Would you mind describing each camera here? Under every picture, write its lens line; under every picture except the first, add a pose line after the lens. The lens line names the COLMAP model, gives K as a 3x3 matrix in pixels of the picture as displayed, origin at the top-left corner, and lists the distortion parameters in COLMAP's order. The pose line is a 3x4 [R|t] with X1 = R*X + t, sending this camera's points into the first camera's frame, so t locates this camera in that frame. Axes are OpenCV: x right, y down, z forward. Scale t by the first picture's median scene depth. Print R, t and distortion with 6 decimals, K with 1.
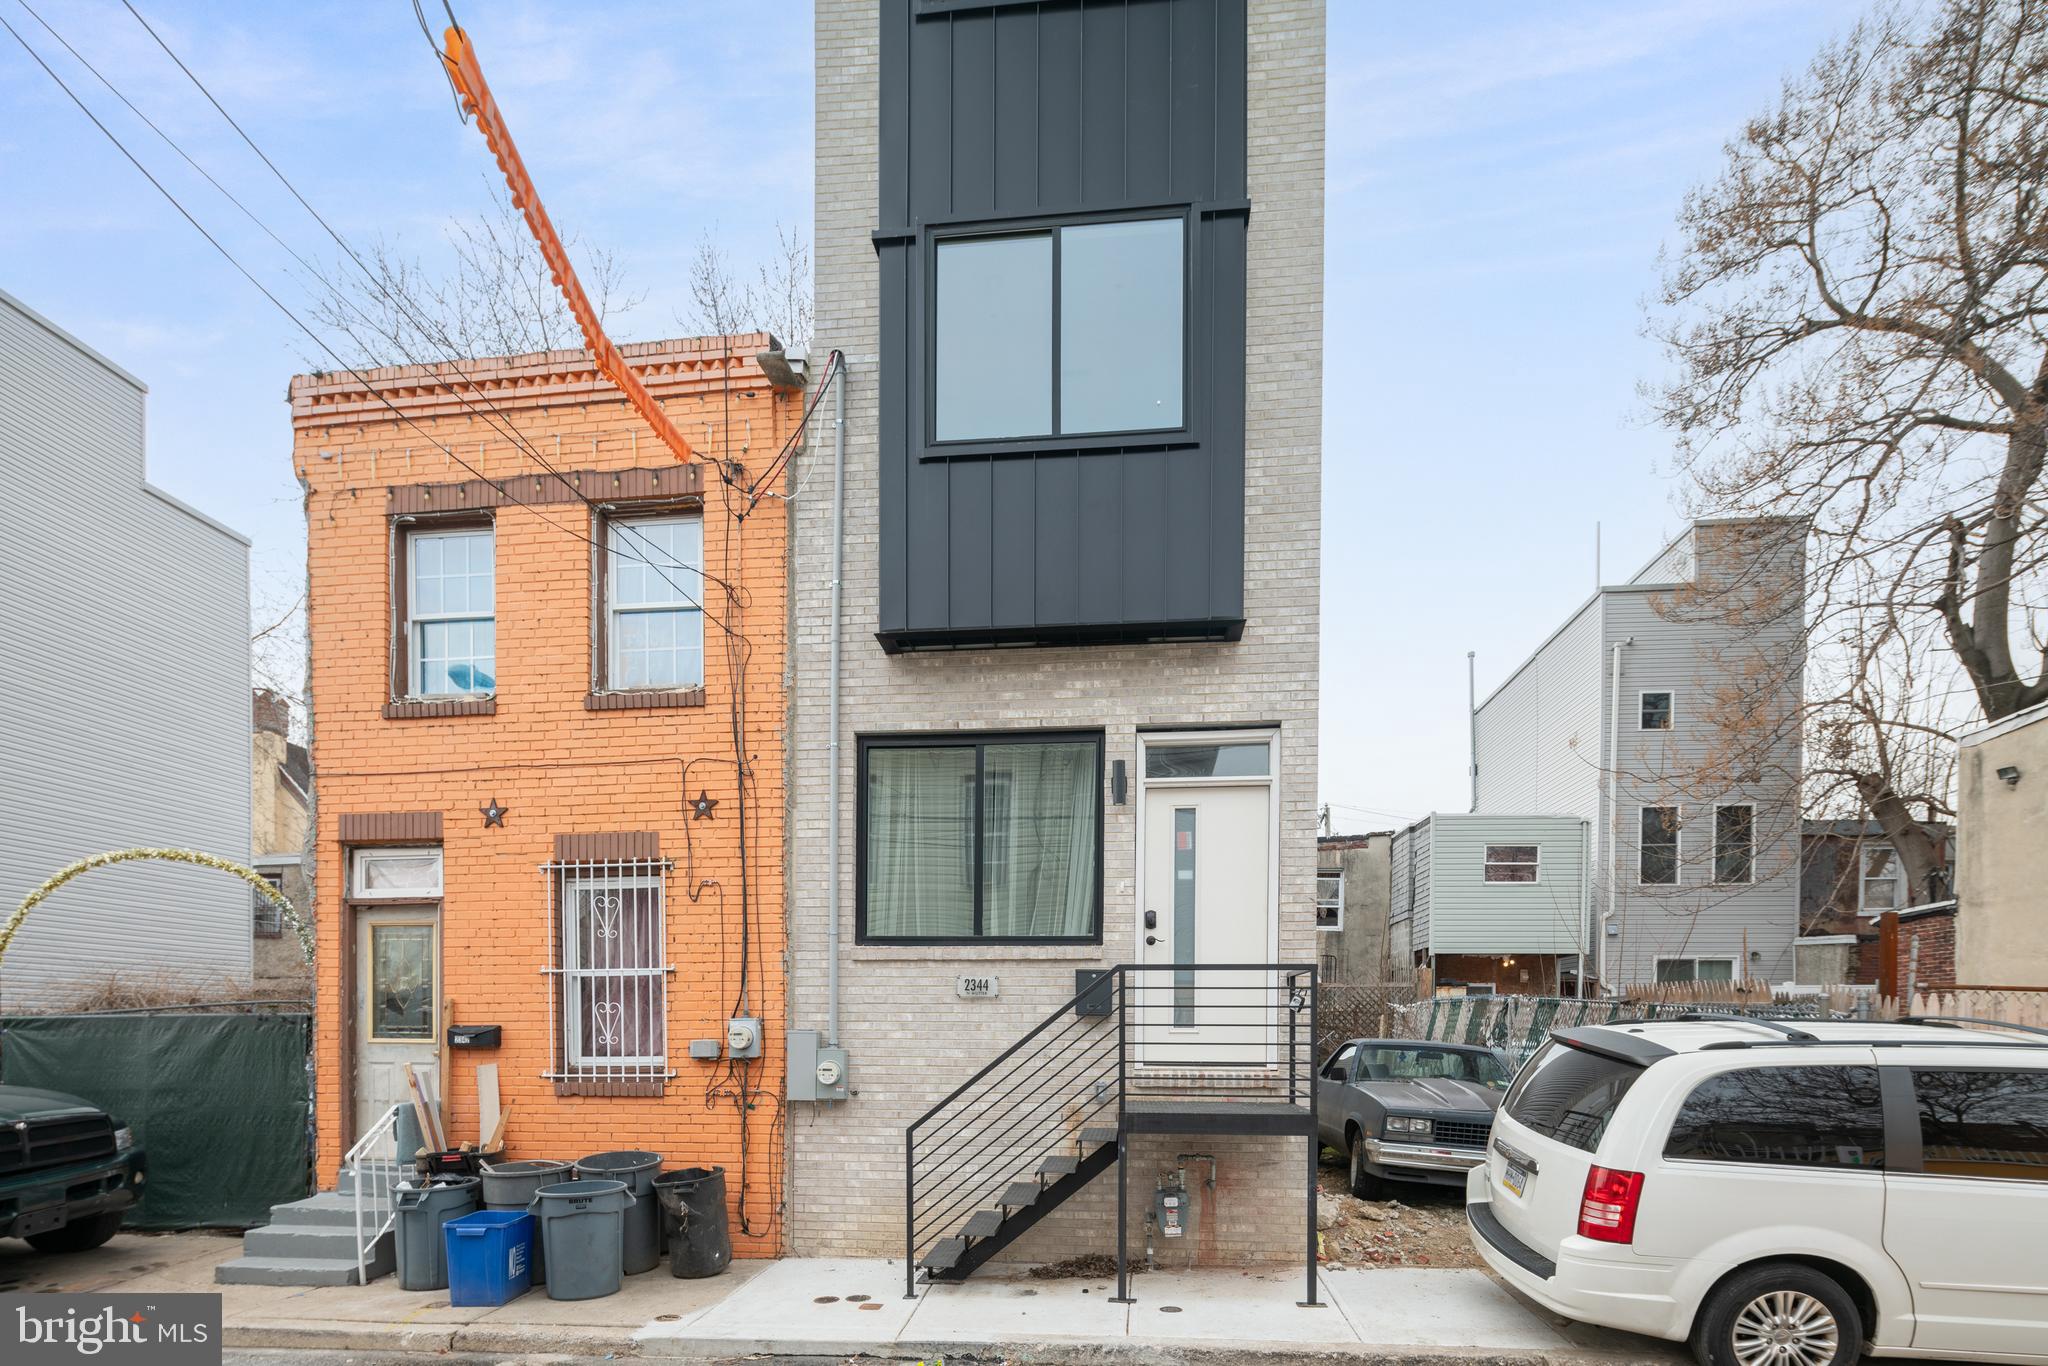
lens RADIAL K [[997.9, 0, 1035.8], [0, 997.9, 671.7], [0, 0, 1]] dist [-0.003052, 0.000428]
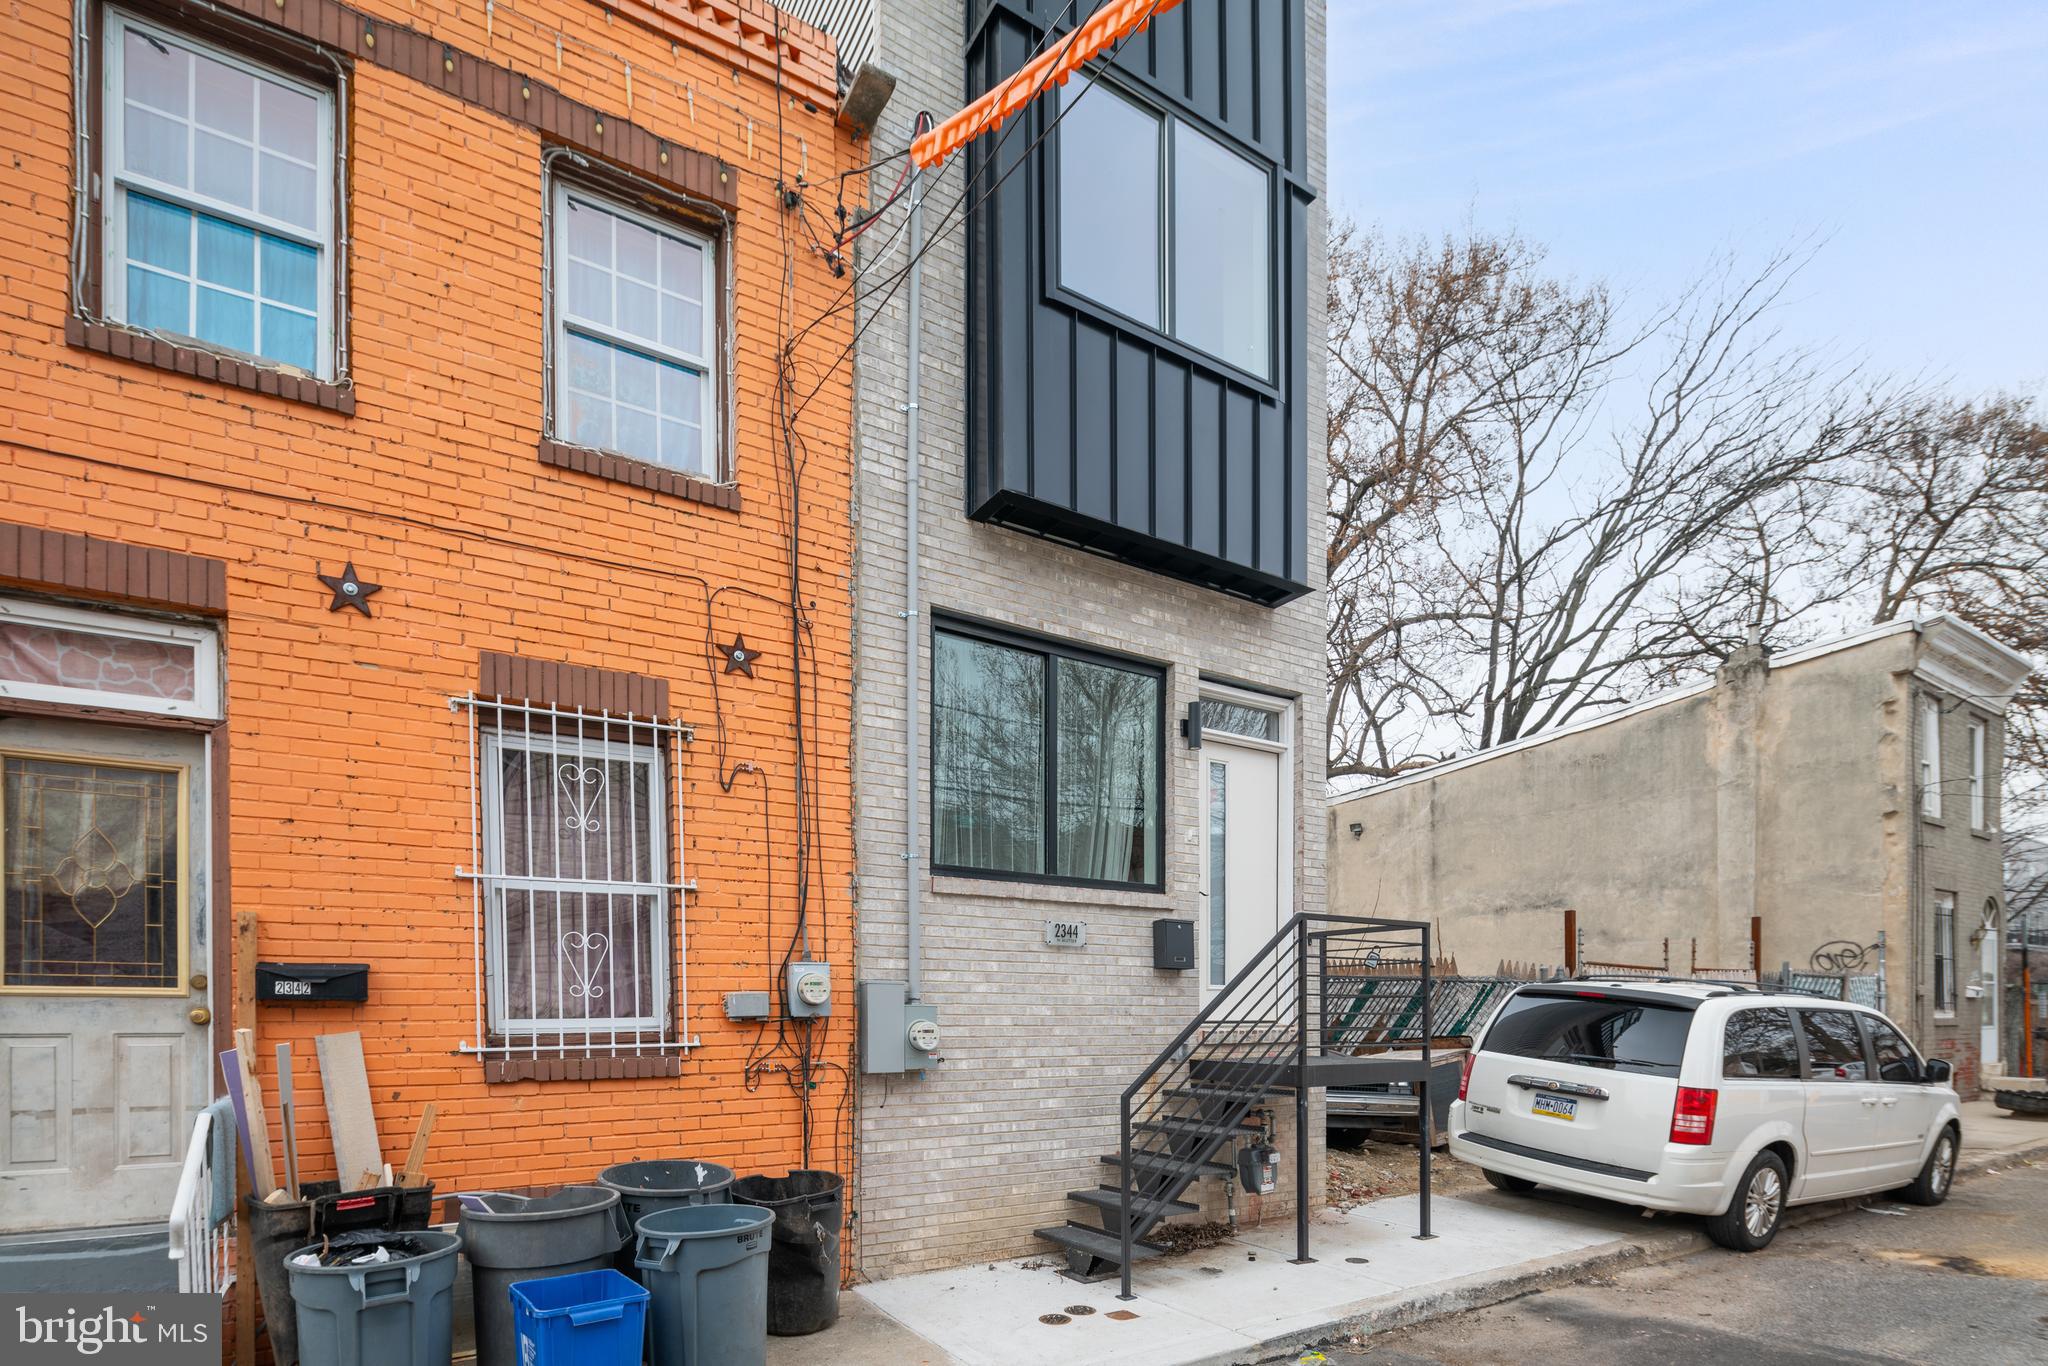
lens RADIAL K [[997.9, 0, 1027.9], [0, 997.9, 699.6], [0, 0, 1]] dist [-0.003052, 0.000428]
pose [[0.779369, 0.185415, 0.598503, -0.597344], [-0.206326, 0.977883, -0.034269, 0.150100], [-0.591619, -0.096778, 0.800388, 0.343191]]
